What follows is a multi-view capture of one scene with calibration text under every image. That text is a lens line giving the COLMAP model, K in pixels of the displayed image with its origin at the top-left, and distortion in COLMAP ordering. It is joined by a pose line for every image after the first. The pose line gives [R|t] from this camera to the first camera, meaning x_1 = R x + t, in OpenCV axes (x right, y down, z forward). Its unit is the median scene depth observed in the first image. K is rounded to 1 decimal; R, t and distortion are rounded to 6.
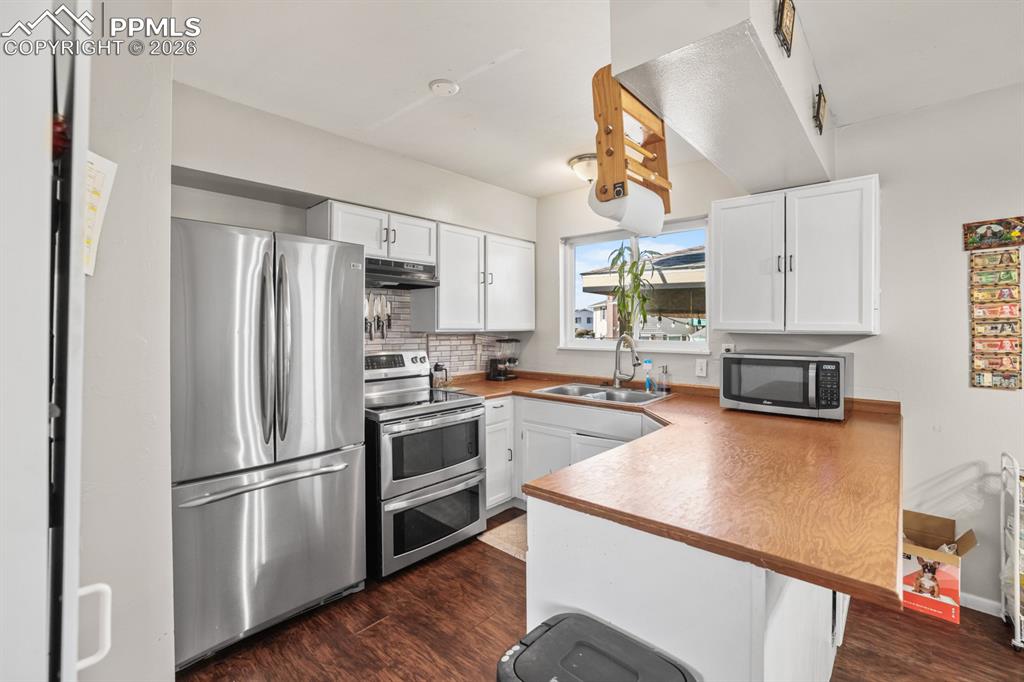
lens RADIAL K [[451.3, 0, 510.4], [0, 451.3, 335.9], [0, 0, 1]] dist [-0.033456, 0.008727]
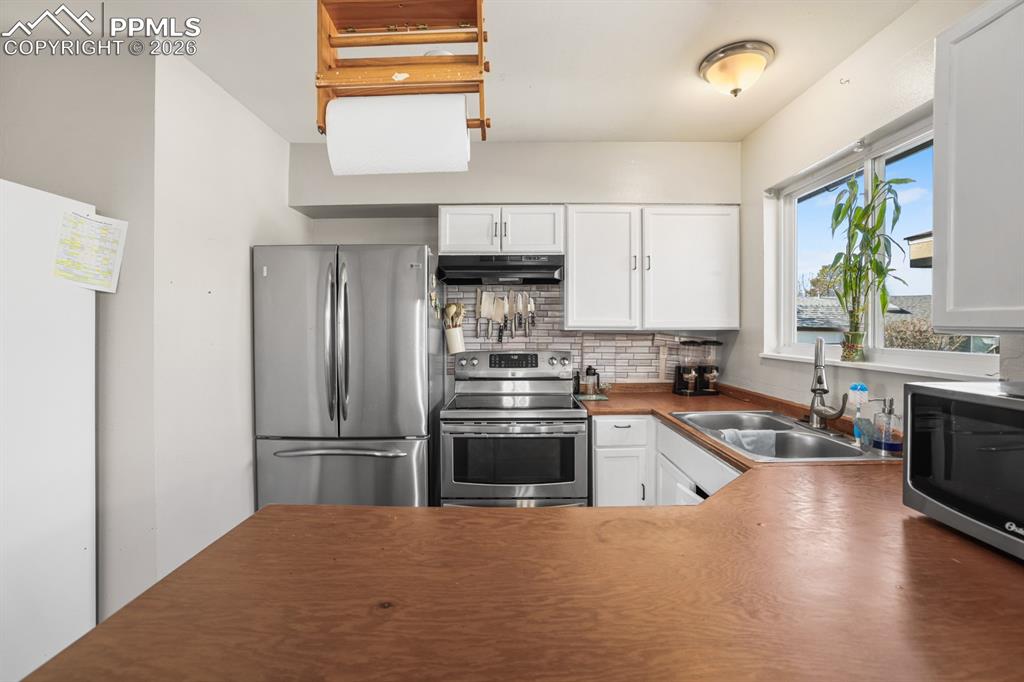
lens RADIAL K [[451.3, 0, 514.3], [0, 451.3, 336.3], [0, 0, 1]] dist [-0.033456, 0.008727]
pose [[0.667774, 0.016815, -0.744174, 0.414711], [-0.013906, 0.999852, 0.010114, -0.004336], [0.744234, 0.003594, 0.667909, 0.333676]]
